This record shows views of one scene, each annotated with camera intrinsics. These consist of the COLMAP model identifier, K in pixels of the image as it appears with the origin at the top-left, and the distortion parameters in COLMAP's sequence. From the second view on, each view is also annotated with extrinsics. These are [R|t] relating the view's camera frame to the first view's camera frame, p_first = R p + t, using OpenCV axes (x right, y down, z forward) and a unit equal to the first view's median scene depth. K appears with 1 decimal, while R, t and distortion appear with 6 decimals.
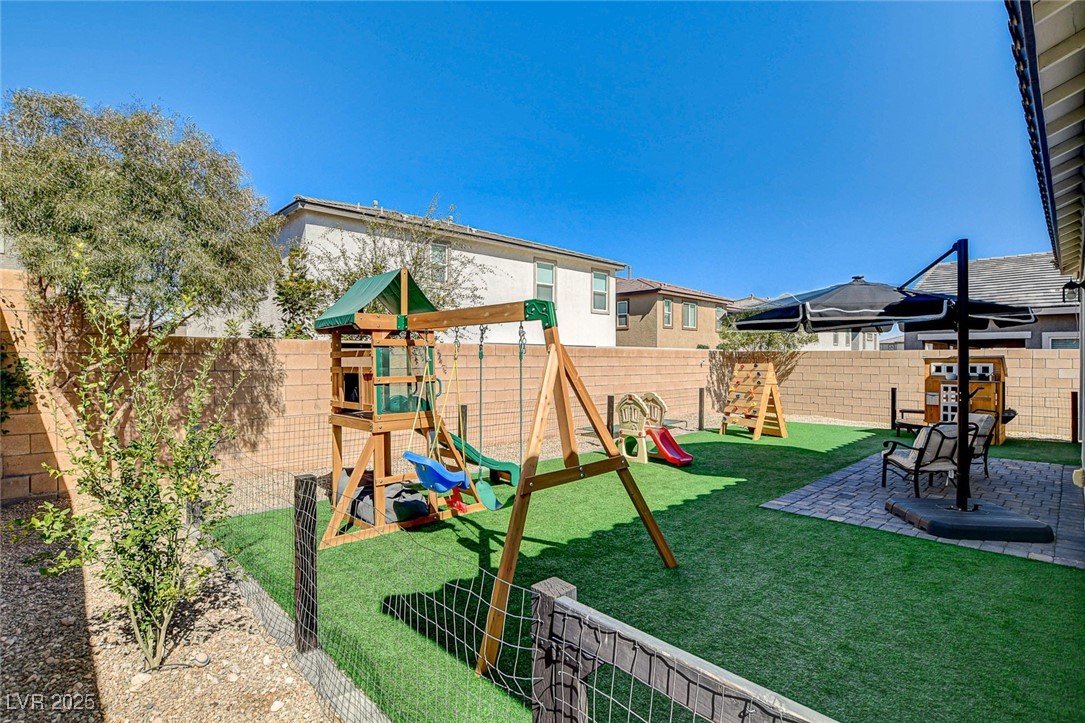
lens RADIAL K [[528.5, 0, 542.8], [0, 528.5, 355.3], [0, 0, 1]] dist [-0.024510, 0.001555]
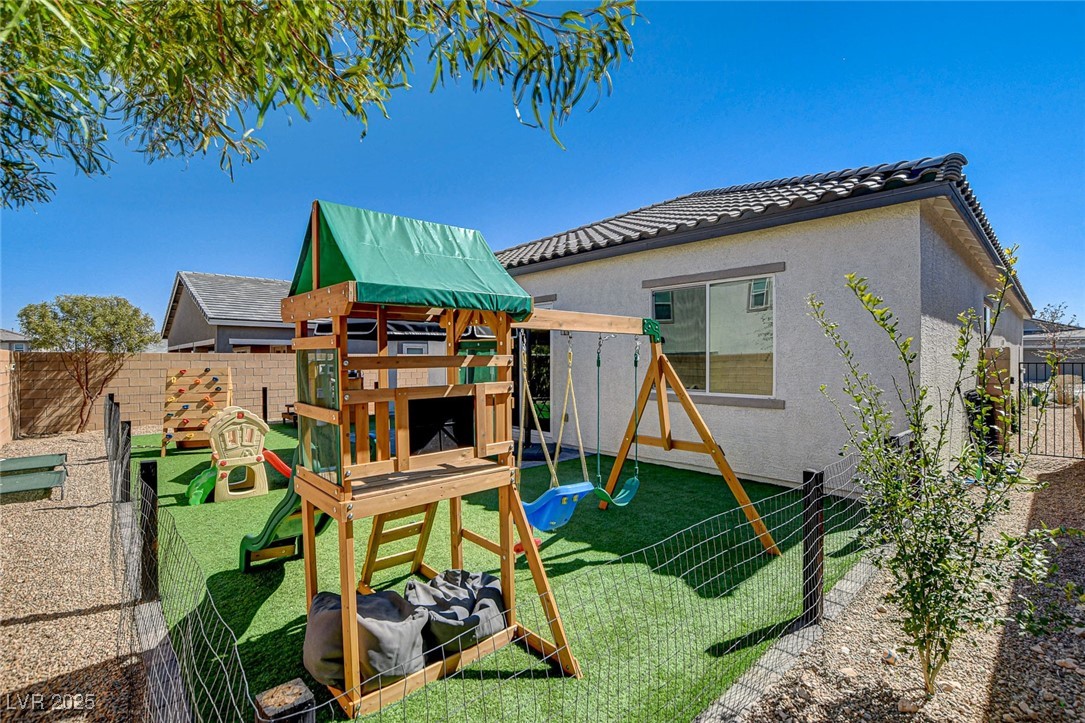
lens RADIAL K [[502.9, 0, 548.3], [0, 502.9, 362.3], [0, 0, 1]] dist [-0.027781, 0.002679]
pose [[0.015230, -0.010198, 0.999832, -0.569971], [-0.002054, 0.999946, 0.010231, -0.004091], [-0.999882, -0.002209, 0.015208, 0.577461]]
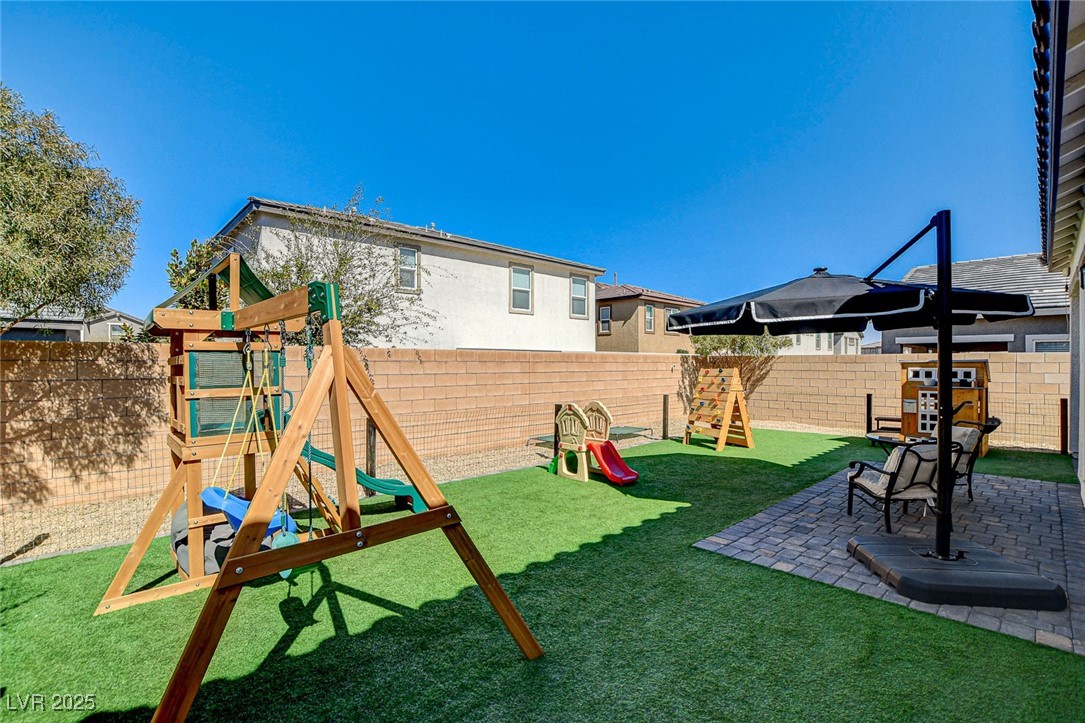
lens RADIAL K [[502.9, 0, 535.3], [0, 502.9, 361.7], [0, 0, 1]] dist [-0.027781, 0.002679]
pose [[0.999955, -0.002961, -0.009030, 0.128958], [0.002987, 0.999991, 0.002961, -0.000878], [0.009022, -0.002988, 0.999955, 0.163271]]
